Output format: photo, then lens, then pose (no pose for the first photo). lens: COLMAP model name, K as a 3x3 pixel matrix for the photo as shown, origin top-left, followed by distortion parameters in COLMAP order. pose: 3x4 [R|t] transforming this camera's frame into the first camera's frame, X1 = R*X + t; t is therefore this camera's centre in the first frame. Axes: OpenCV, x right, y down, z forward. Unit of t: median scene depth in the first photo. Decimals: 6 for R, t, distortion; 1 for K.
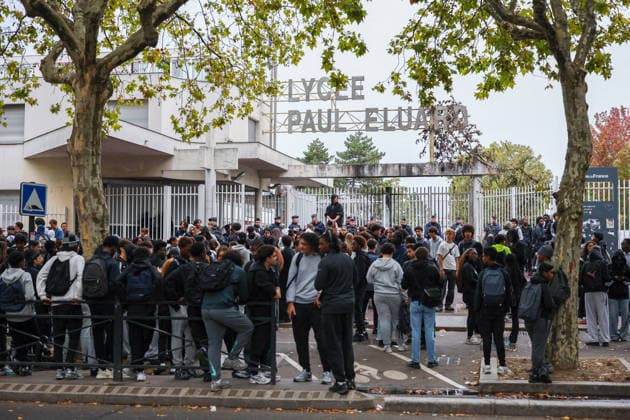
lens RADIAL K [[895.3, 0, 340.6], [0, 895.3, 210.1], [0, 0, 1]] dist [0.004443, 0.015253]
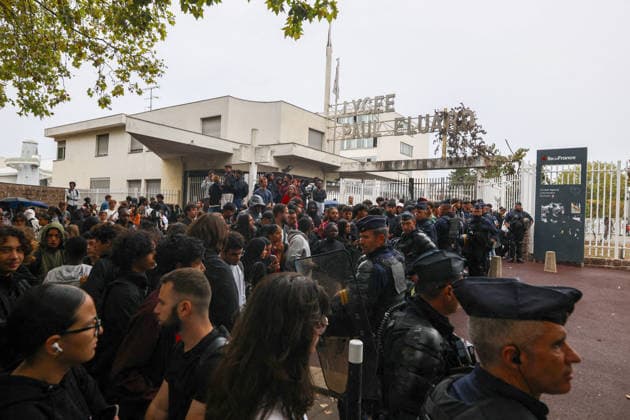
lens RADIAL K [[432.8, 0, 315.3], [0, 432.8, 208.6], [0, 0, 1]] dist [-0.002736, 0.000178]
pose [[0.910150, 0.023909, -0.413589, 0.188693], [-0.018002, 0.999673, 0.018175, 0.009429], [0.413888, -0.009097, 0.910282, 0.374676]]
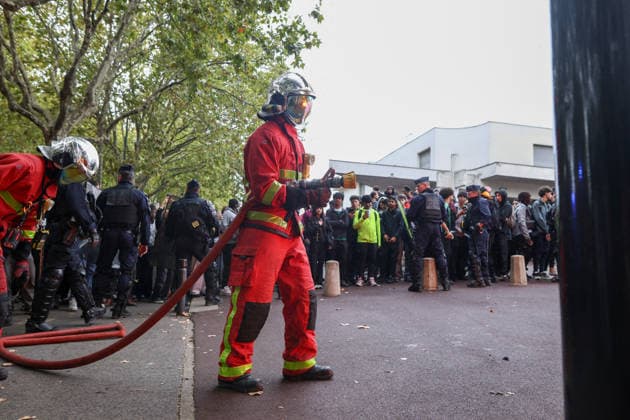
lens RADIAL K [[449.1, 0, 315.0], [0, 449.1, 210.0], [0, 0, 1]] dist [0.000904, 0.000468]
pose [[0.392985, -0.086226, -0.915493, 0.341926], [0.002393, 0.995686, -0.092752, 0.044027], [0.919542, 0.034259, 0.391496, 0.464765]]
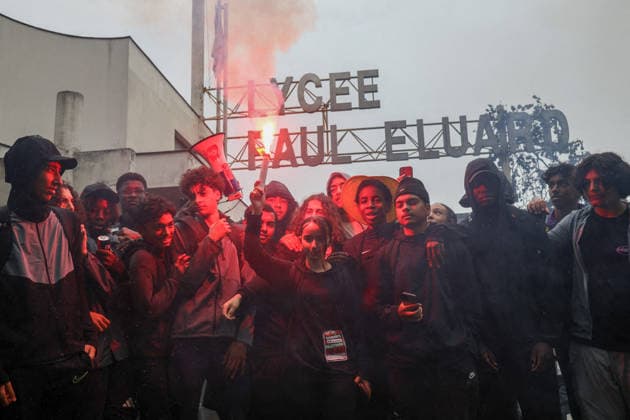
lens RADIAL K [[626.2, 0, 315.0], [0, 626.2, 210.0], [0, 0, 1]] dist [0.007680, -0.006229]
pose [[0.996630, -0.020394, 0.079458, -0.049644], [0.032657, 0.987180, -0.156237, 0.002958], [-0.075253, 0.158305, 0.984518, 0.621819]]
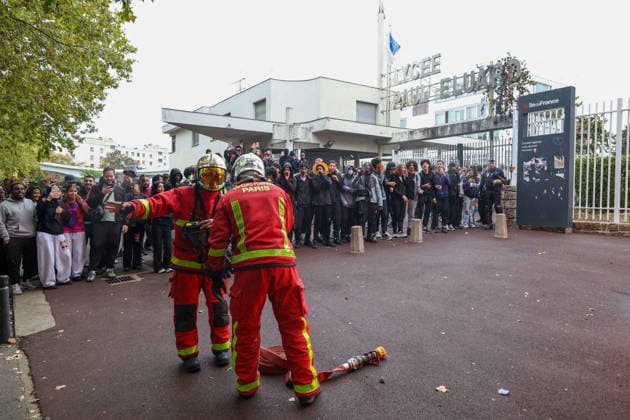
lens RADIAL K [[432.8, 0, 315.3], [0, 432.8, 208.6], [0, 0, 1]] dist [-0.002736, 0.000178]
pose [[0.706100, 0.020682, -0.707810, 0.327252], [0.027642, 0.998006, 0.056736, 0.021827], [0.707572, -0.059627, 0.704121, 0.461925]]
